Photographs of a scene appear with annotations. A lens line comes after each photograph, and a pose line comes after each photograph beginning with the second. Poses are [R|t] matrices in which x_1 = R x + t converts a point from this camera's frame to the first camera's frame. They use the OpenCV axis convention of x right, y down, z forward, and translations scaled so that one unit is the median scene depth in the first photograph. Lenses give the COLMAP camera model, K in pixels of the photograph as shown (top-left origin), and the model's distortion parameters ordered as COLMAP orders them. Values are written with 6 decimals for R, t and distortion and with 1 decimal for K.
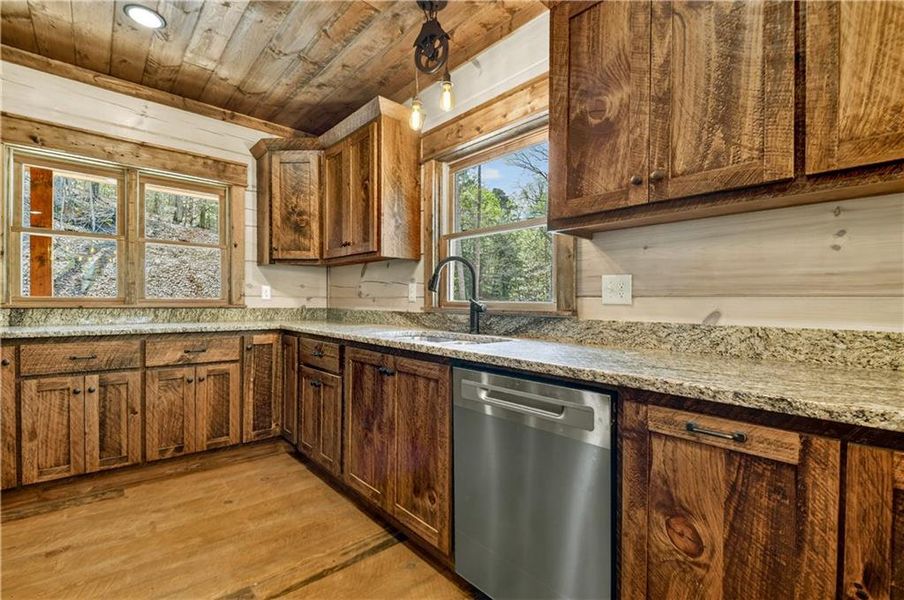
lens RADIAL K [[400.4, 0, 447.7], [0, 400.4, 289.7], [0, 0, 1]] dist [-0.000211, -0.000140]
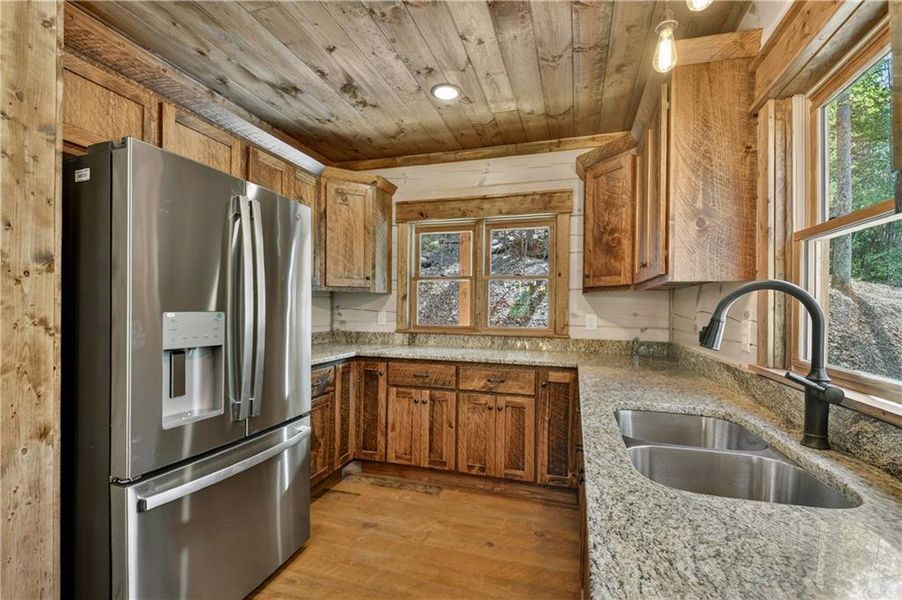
lens RADIAL K [[391.1, 0, 467.9], [0, 391.1, 302.4], [0, 0, 1]] dist [0.035258, -0.025260]
pose [[0.533555, -0.013665, -0.845655, 0.203349], [0.015320, 0.999862, -0.006491, -0.047376], [0.845626, -0.009491, 0.533691, 0.355318]]
